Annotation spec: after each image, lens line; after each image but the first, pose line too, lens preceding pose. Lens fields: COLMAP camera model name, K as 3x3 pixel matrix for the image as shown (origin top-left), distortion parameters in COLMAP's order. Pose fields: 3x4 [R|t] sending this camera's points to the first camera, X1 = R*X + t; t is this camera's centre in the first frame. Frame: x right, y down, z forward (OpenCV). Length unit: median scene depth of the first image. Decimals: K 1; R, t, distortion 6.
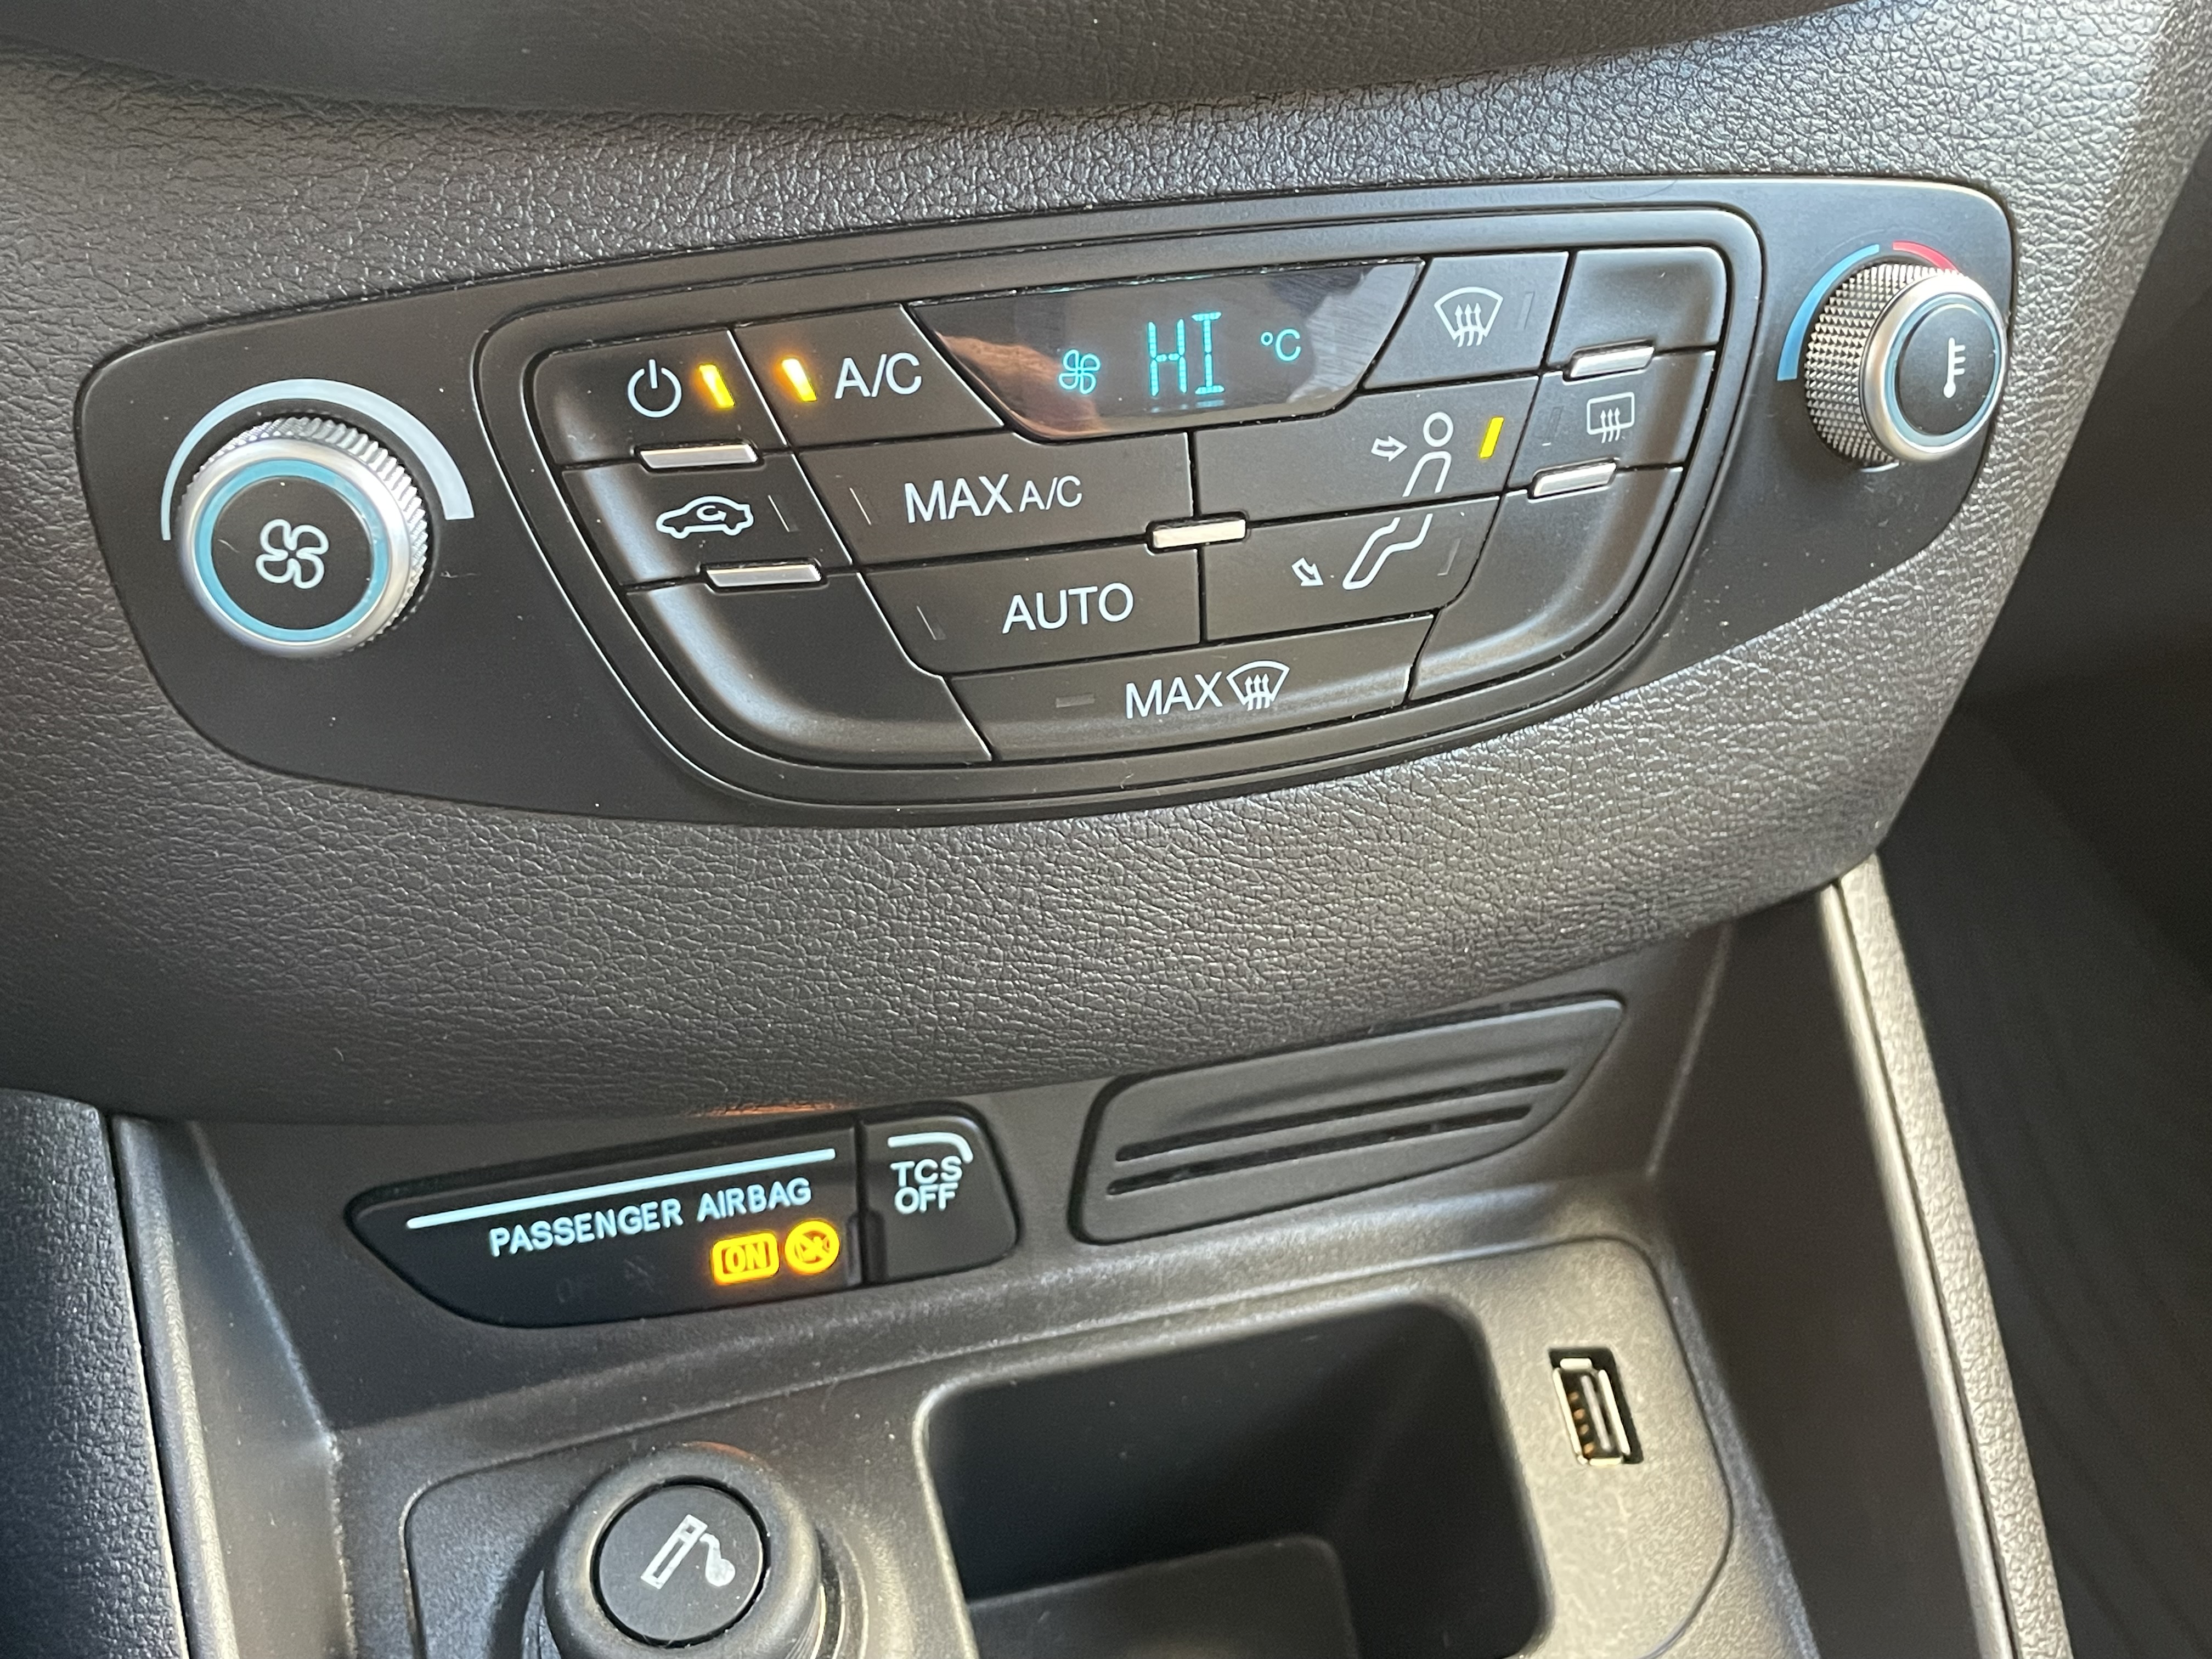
lens RADIAL K [[2468.8, 0, 1097.4], [0, 2468.8, 779.9], [0, 0, 1]] dist [0.105202, -0.157202]
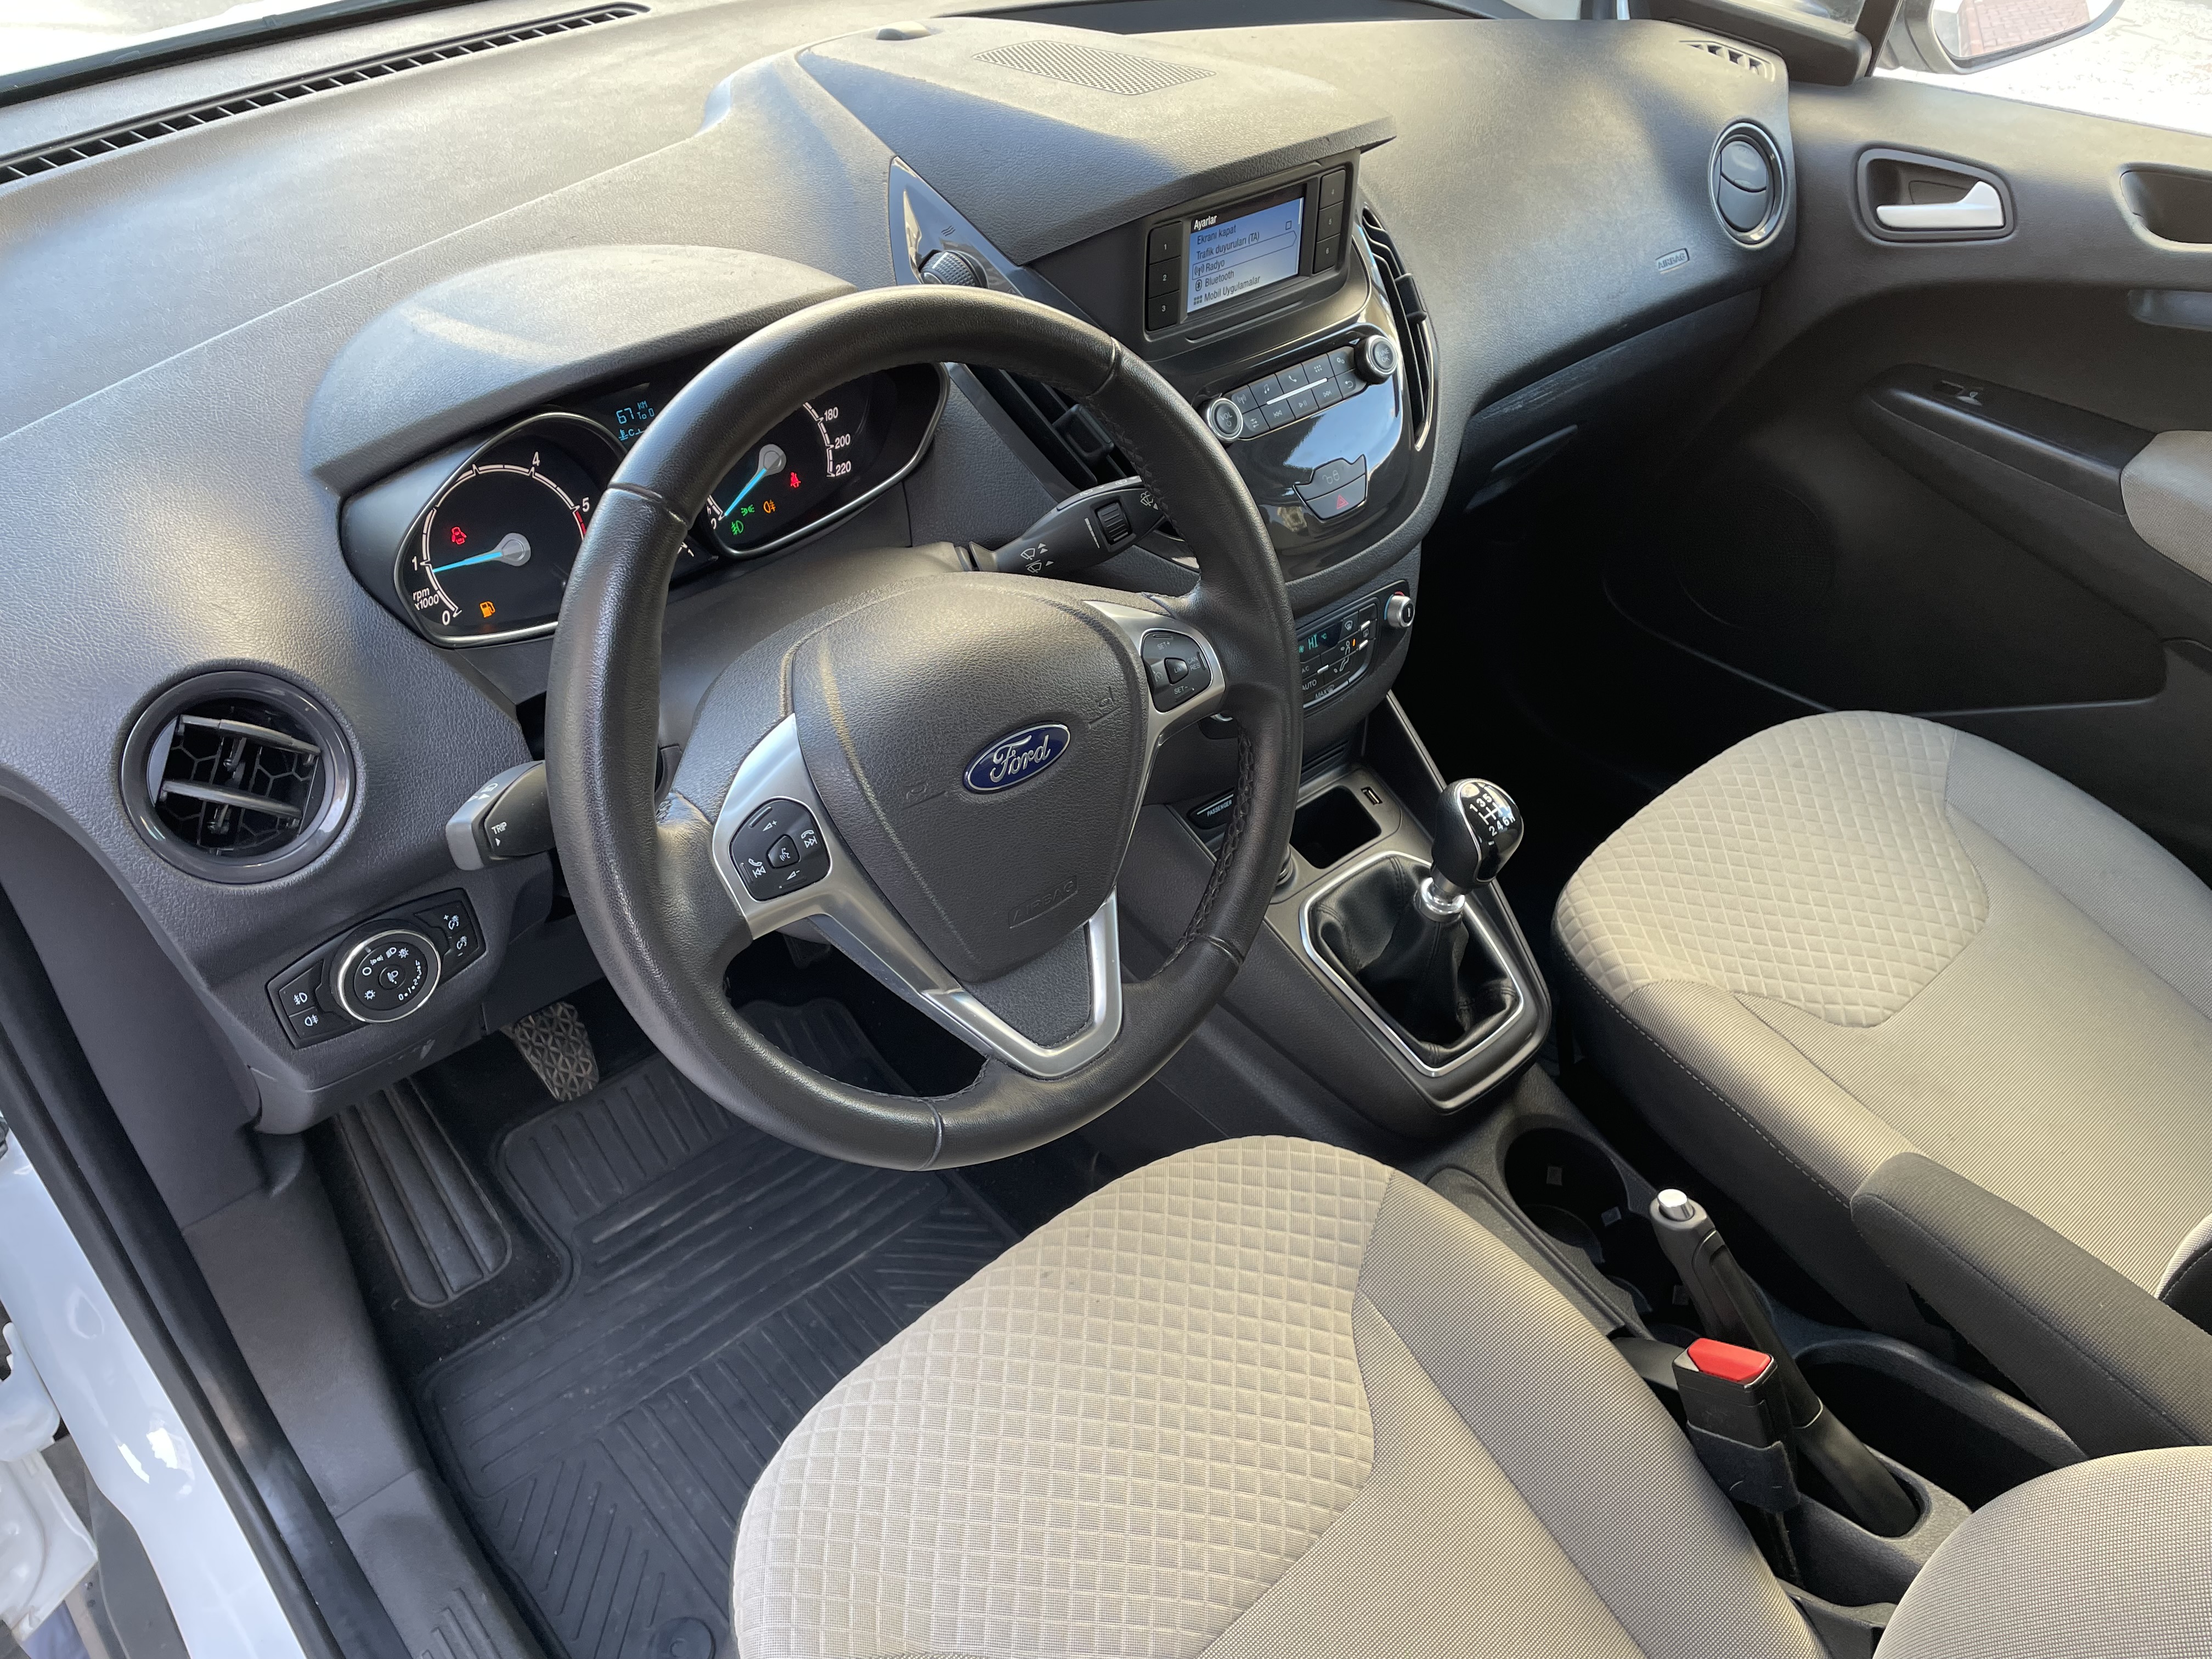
lens RADIAL K [[1689.5, 0, 1091.3], [0, 1689.5, 839.2], [0, 0, 1]] dist [0.082604, -0.126208]
pose [[0.909450, -0.267337, 0.318484, -1.908097], [0.221912, 0.959783, 0.171963, -0.531571], [-0.351647, -0.085717, 0.932200, -2.766231]]
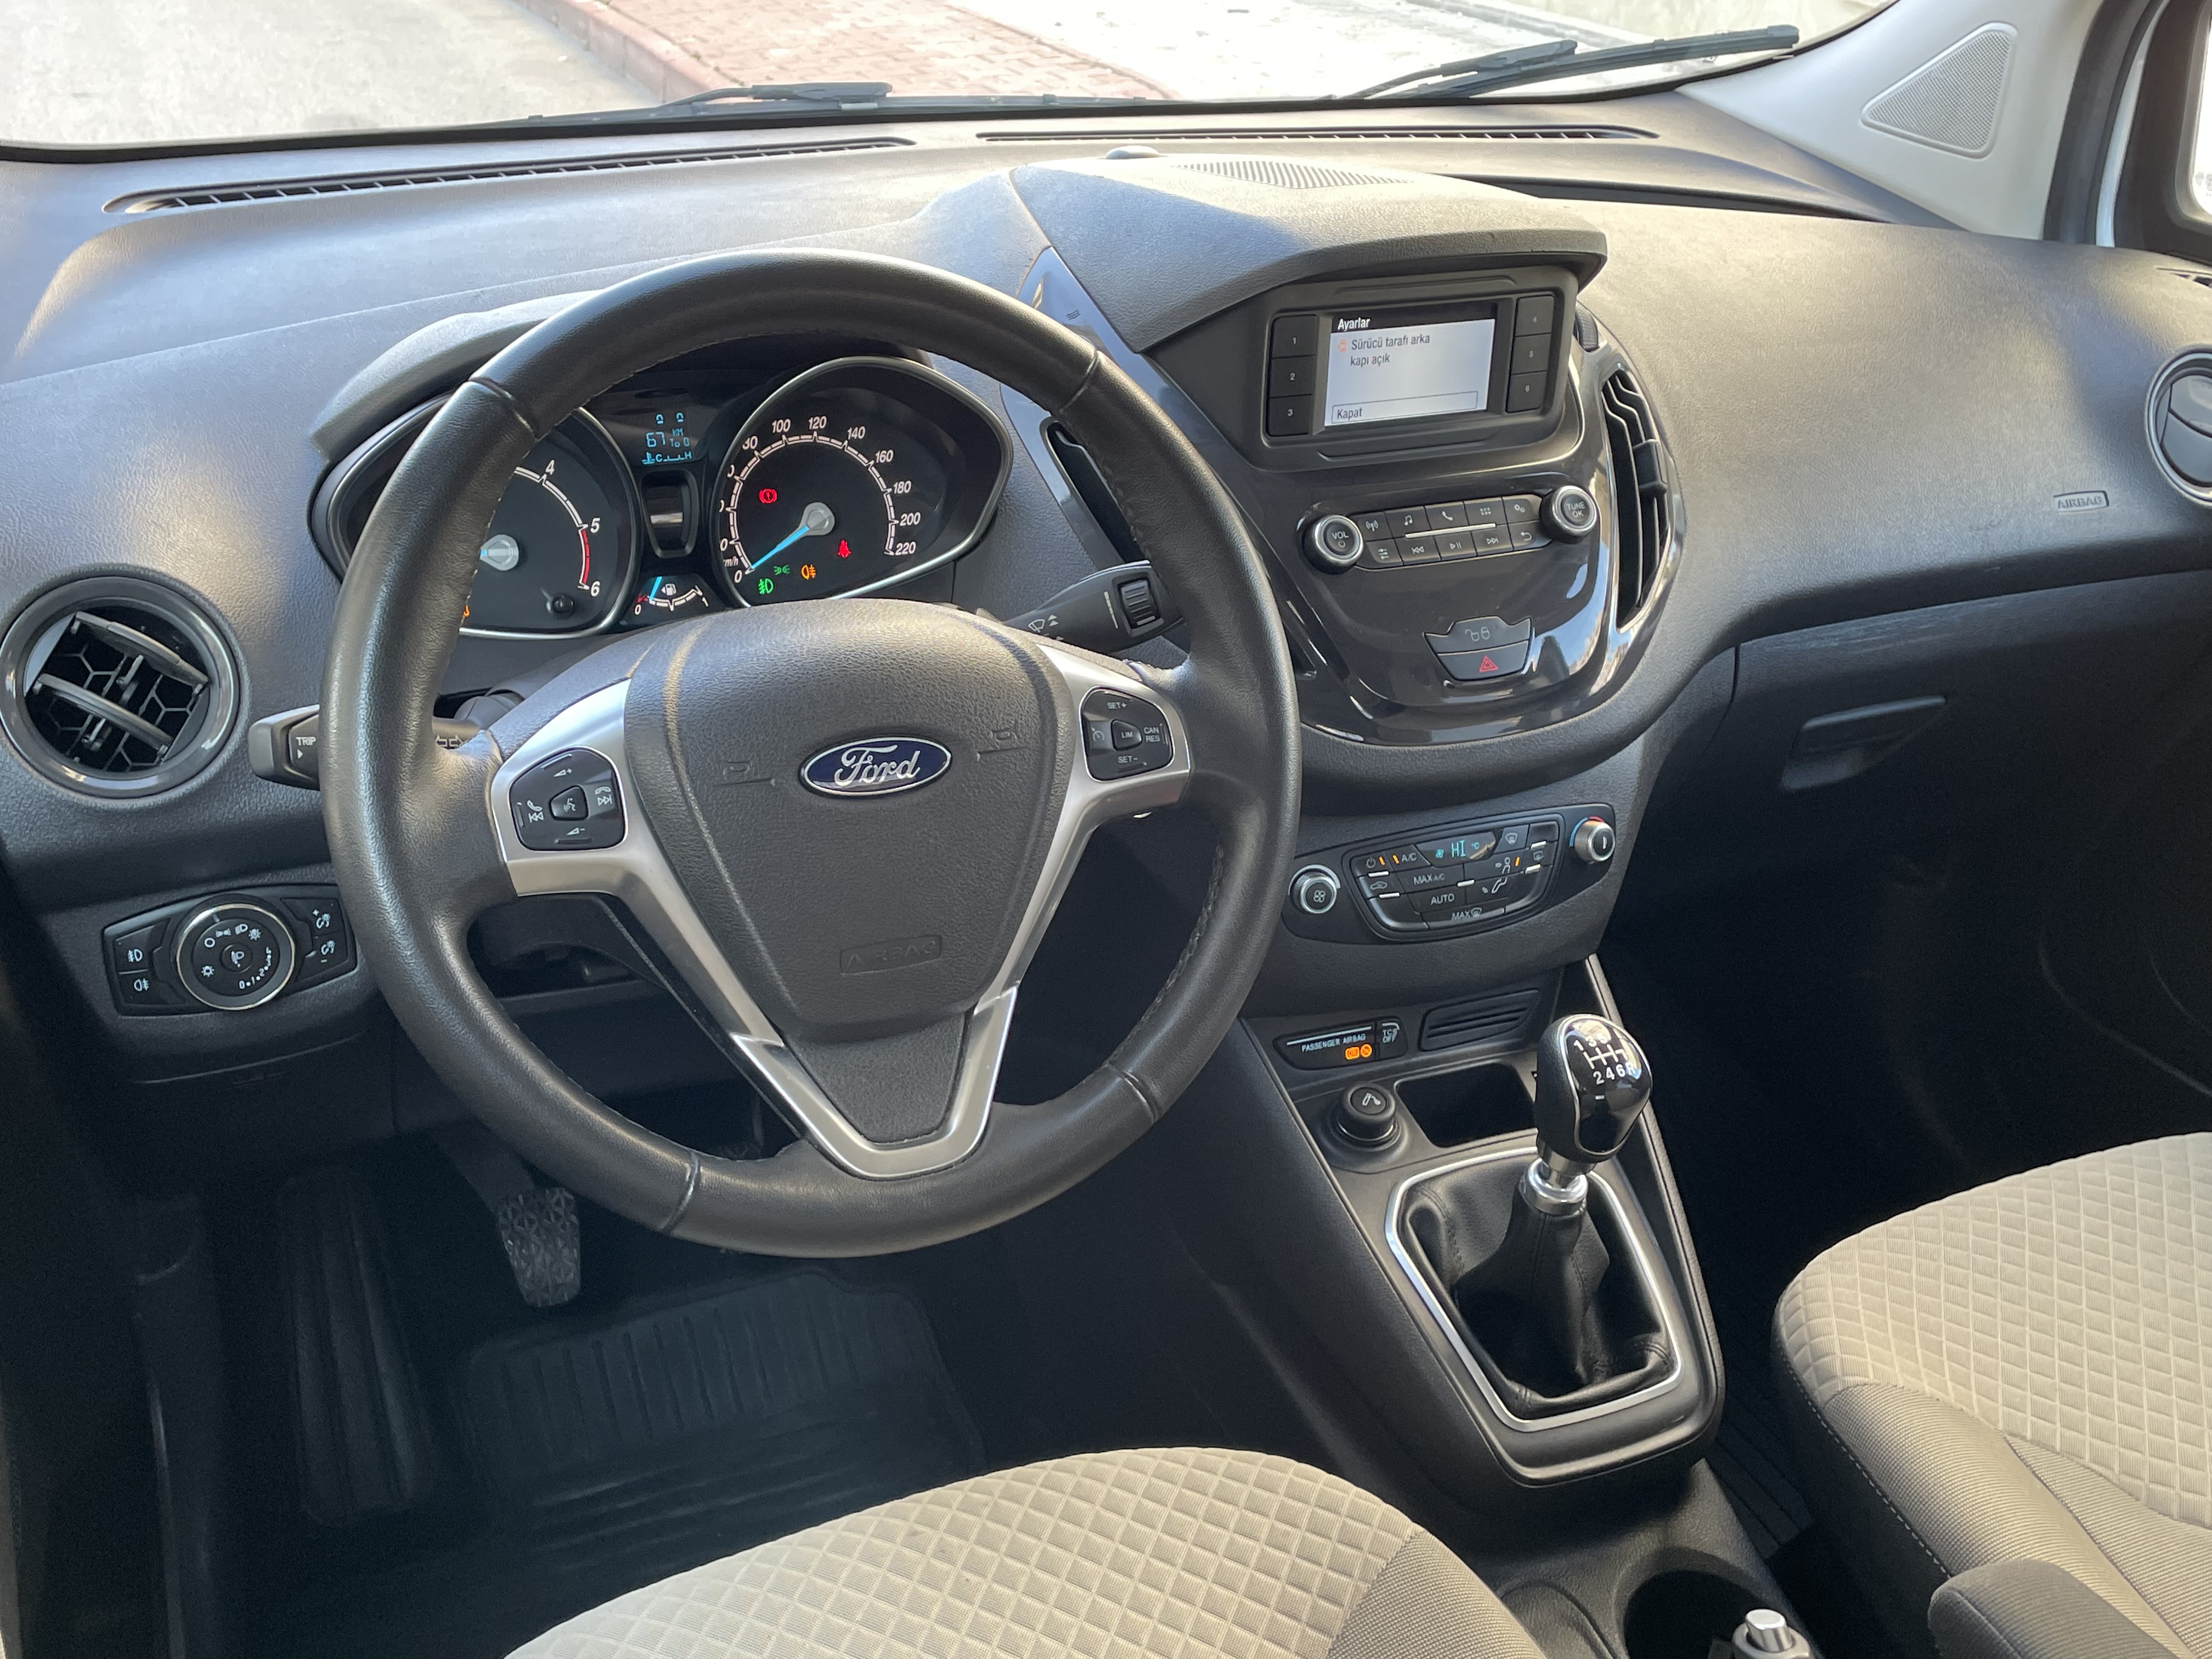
lens RADIAL K [[2216.6, 0, 1087.3], [0, 2216.6, 841.6], [0, 0, 1]] dist [0.089174, -0.134743]
pose [[0.992612, -0.046875, 0.111913, -1.163644], [0.058865, 0.992584, -0.106360, 0.240131], [-0.106097, 0.112162, 0.988010, -3.239756]]
